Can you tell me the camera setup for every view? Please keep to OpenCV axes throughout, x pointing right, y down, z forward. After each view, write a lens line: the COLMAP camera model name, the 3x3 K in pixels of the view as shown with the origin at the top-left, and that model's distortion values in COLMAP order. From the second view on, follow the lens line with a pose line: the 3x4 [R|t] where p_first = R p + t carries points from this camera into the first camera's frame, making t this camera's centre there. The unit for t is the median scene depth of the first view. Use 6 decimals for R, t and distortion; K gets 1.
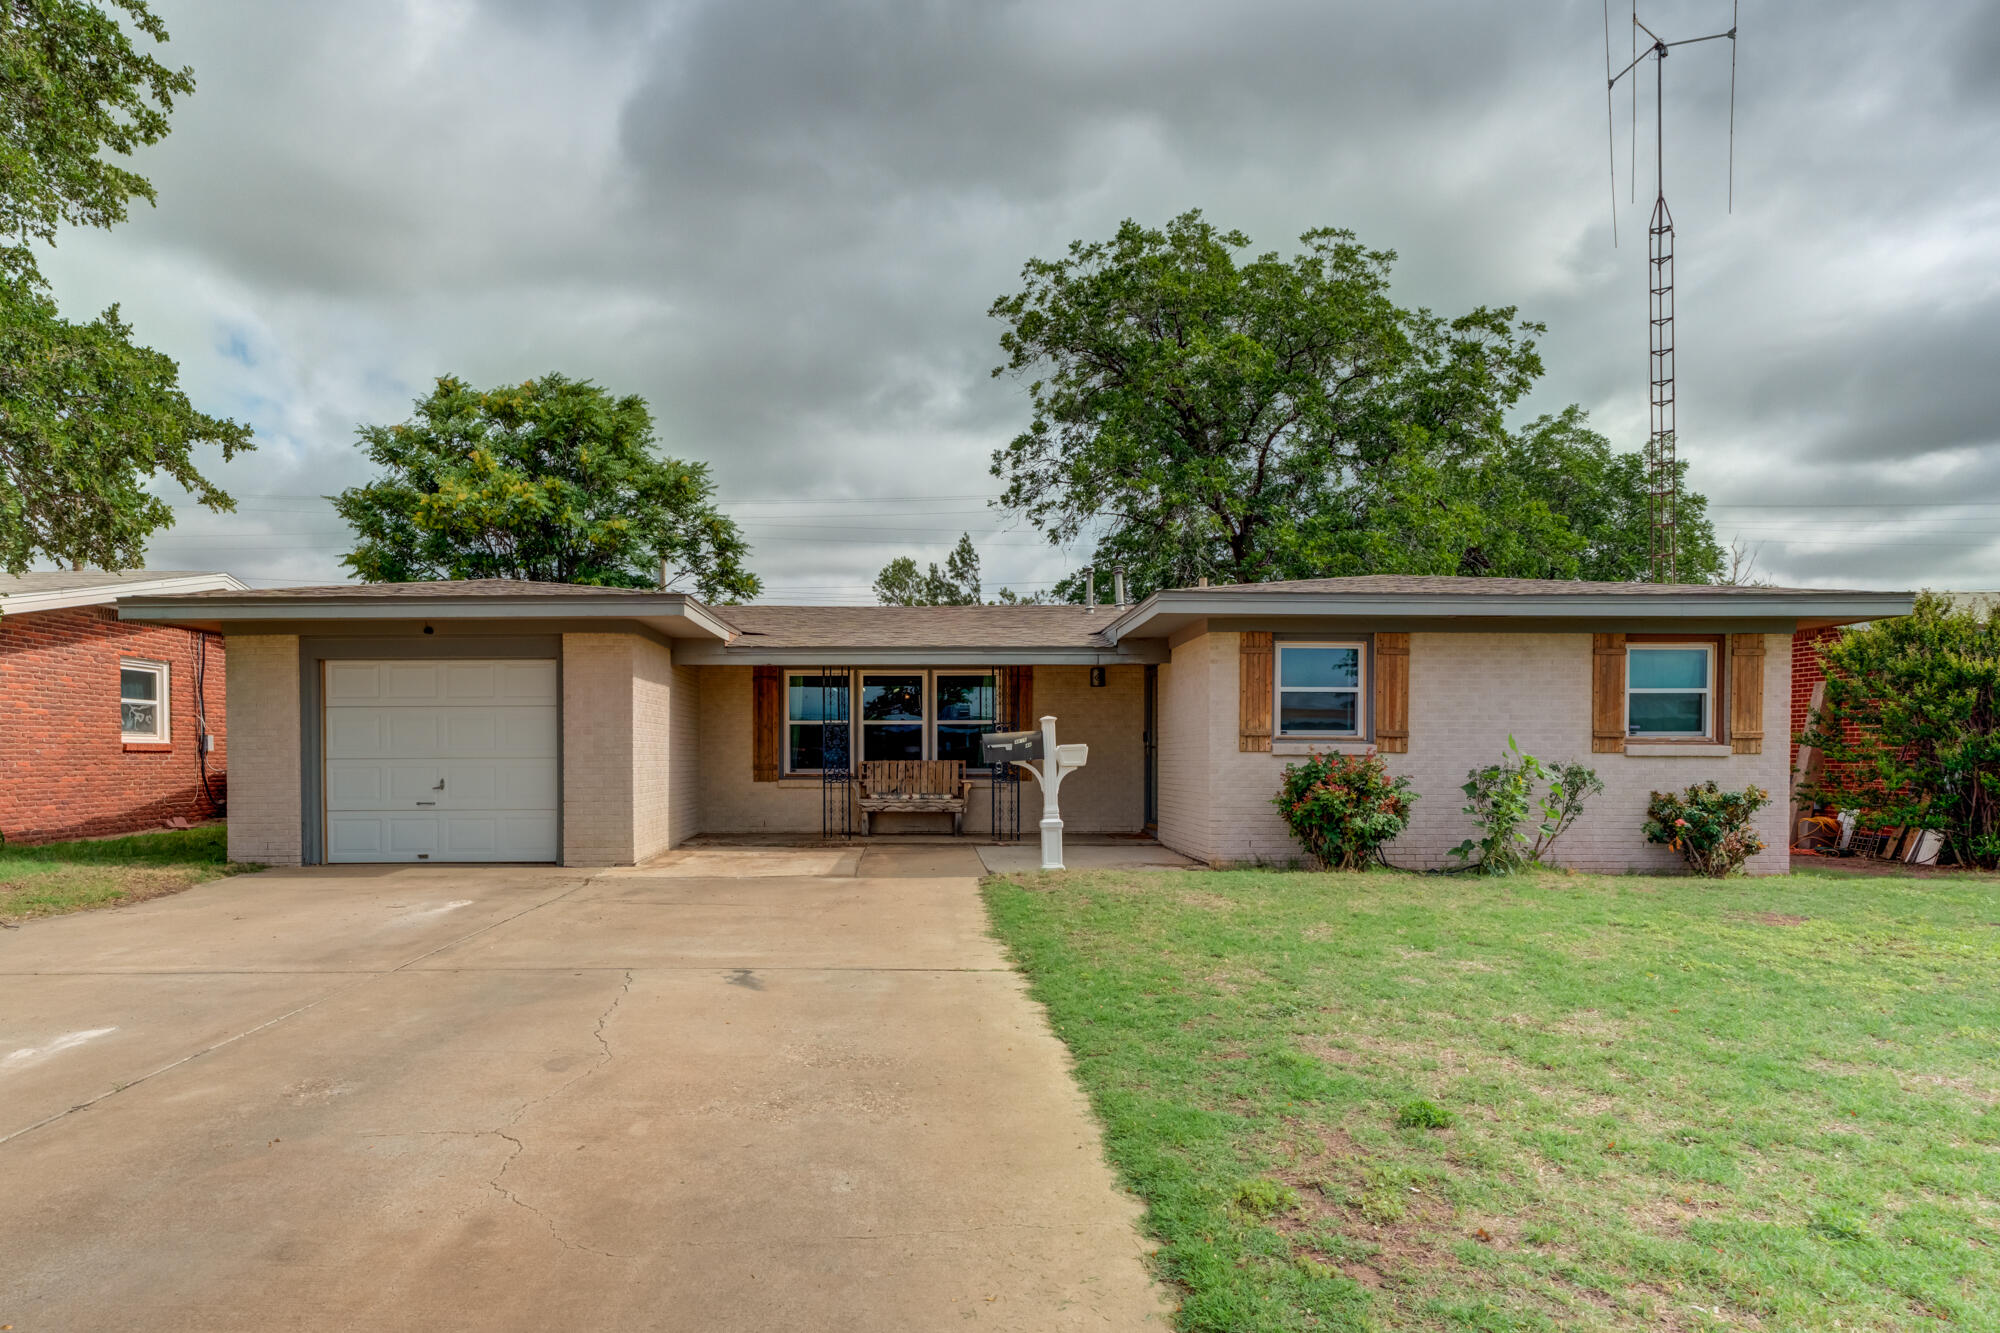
lens RADIAL K [[1003.4, 0, 859.1], [0, 1003.4, 720.3], [0, 0, 1]] dist [-0.000966, 0.006015]
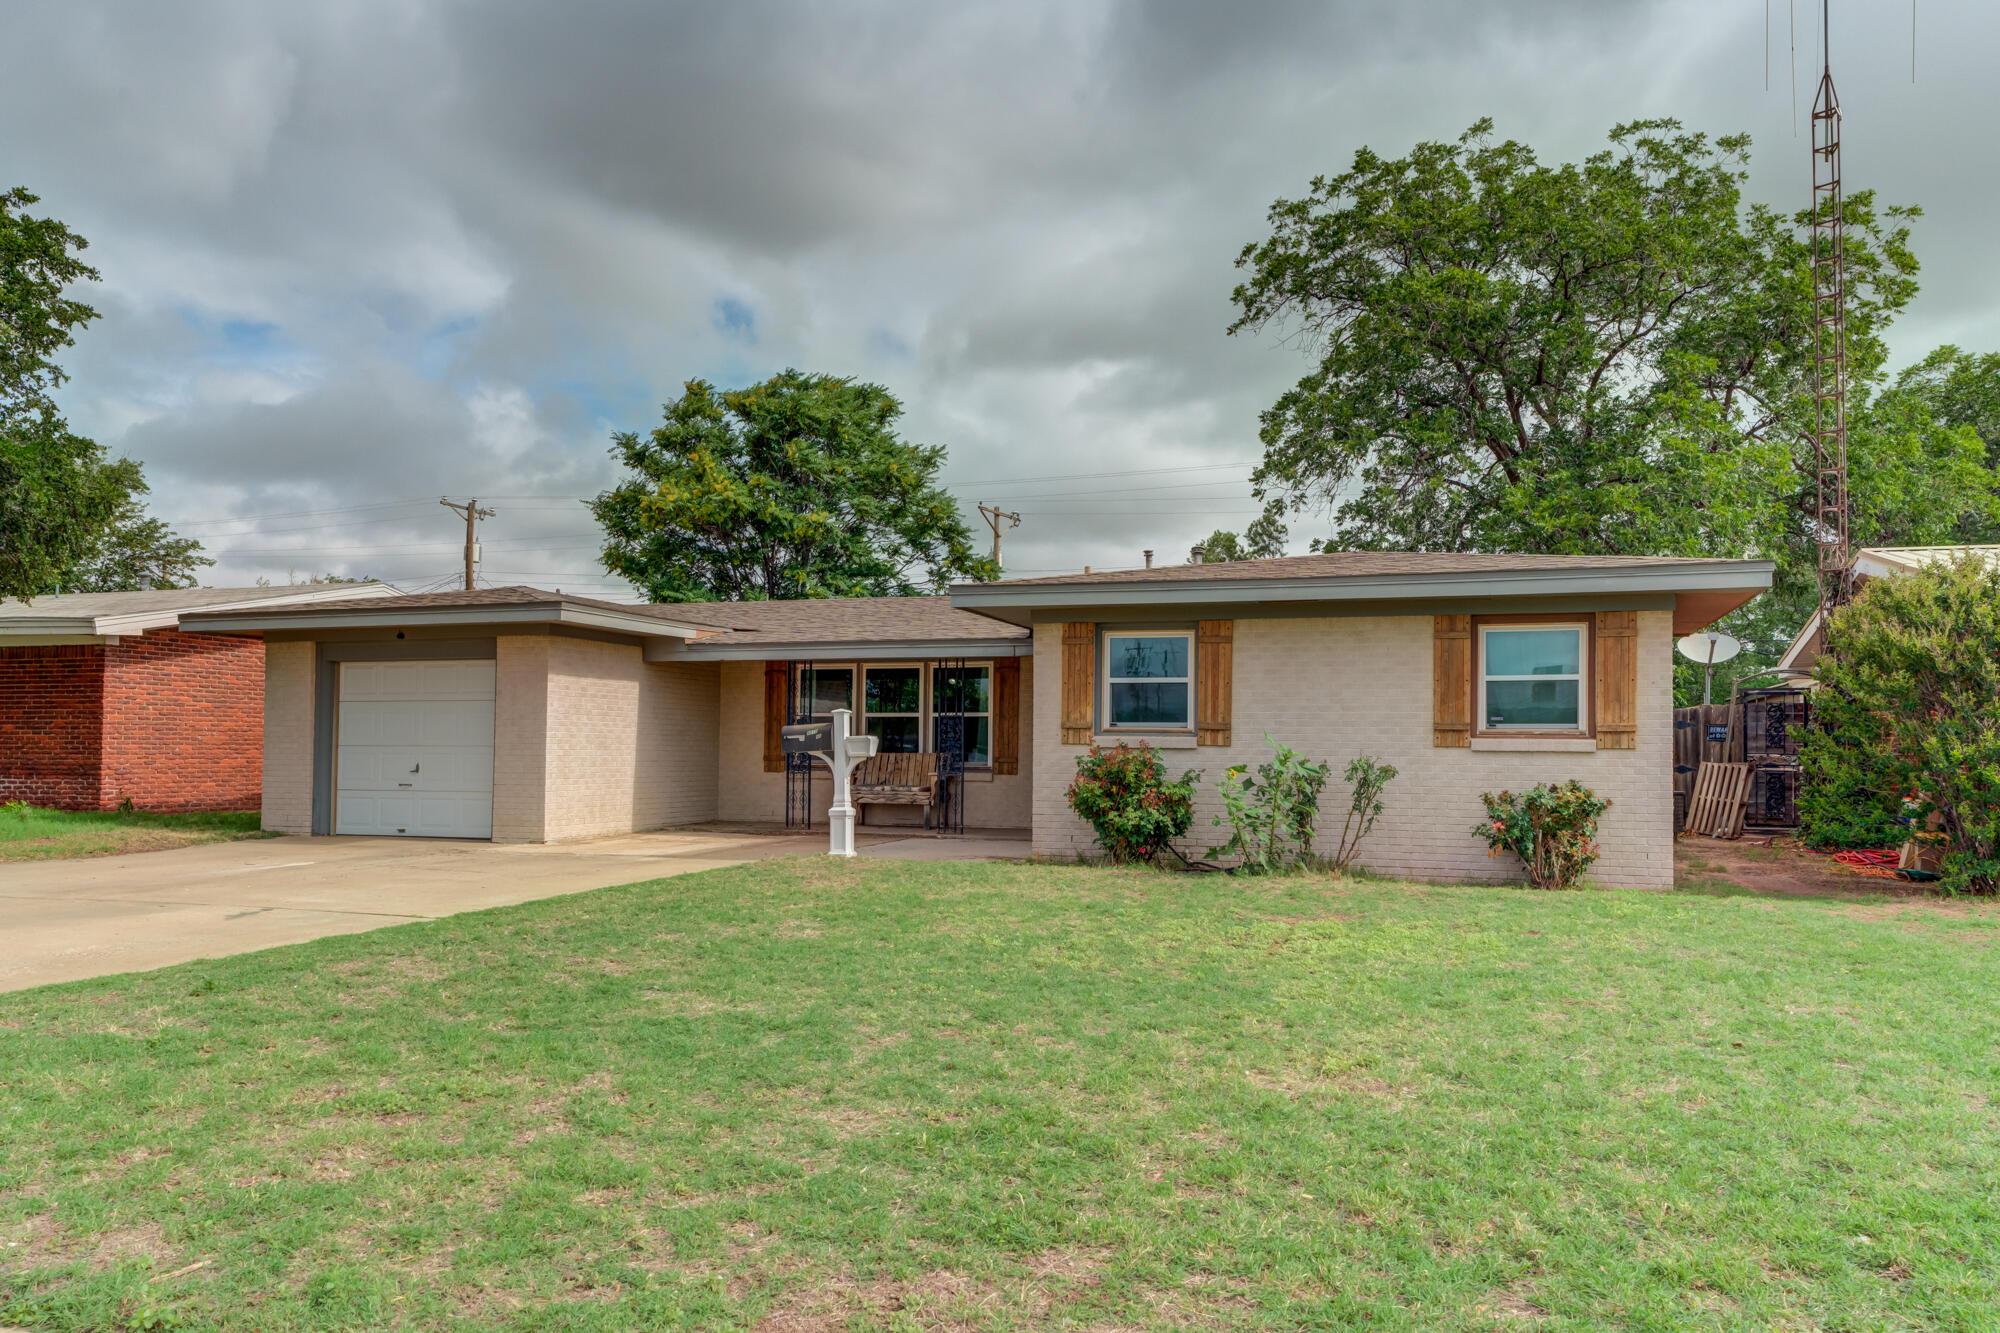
lens RADIAL K [[1121.9, 0, 998.5], [0, 1121.9, 672.7], [0, 0, 1]] dist [0.000697, 0.007259]
pose [[0.965102, -0.010117, -0.261679, 0.561180], [0.000813, 0.999364, -0.035639, 0.000532], [0.261873, 0.034183, 0.964497, -0.069995]]
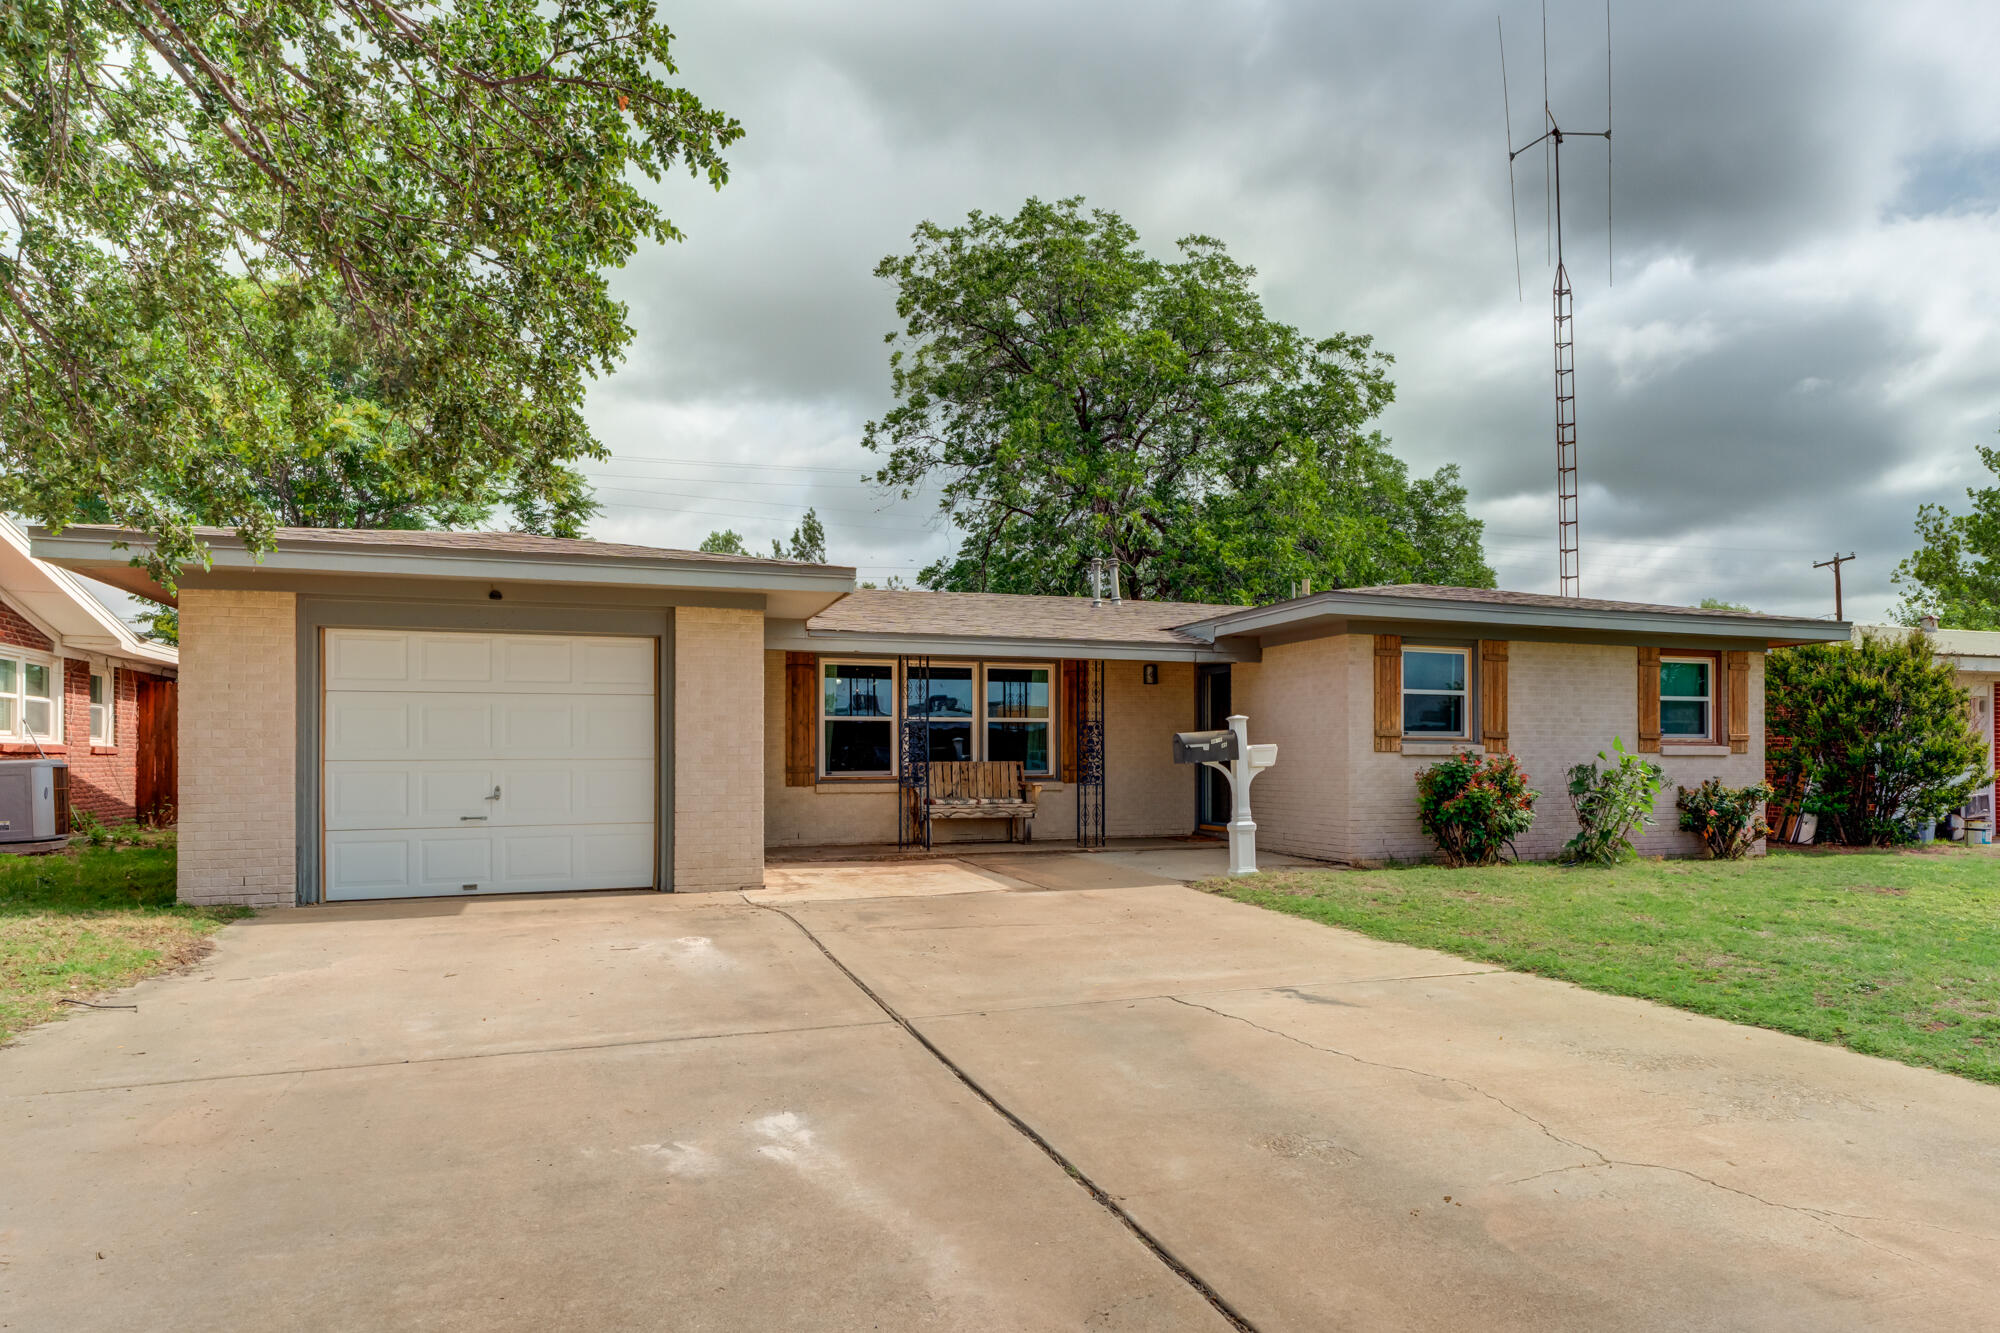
lens RADIAL K [[1117.0, 0, 966.8], [0, 1117.0, 689.5], [0, 0, 1]] dist [-0.007643, 0.008323]
pose [[0.945273, 0.018458, 0.325757, -0.353011], [-0.010408, 0.999596, -0.026436, 0.002273], [-0.326113, 0.021599, 0.945084, 0.058769]]
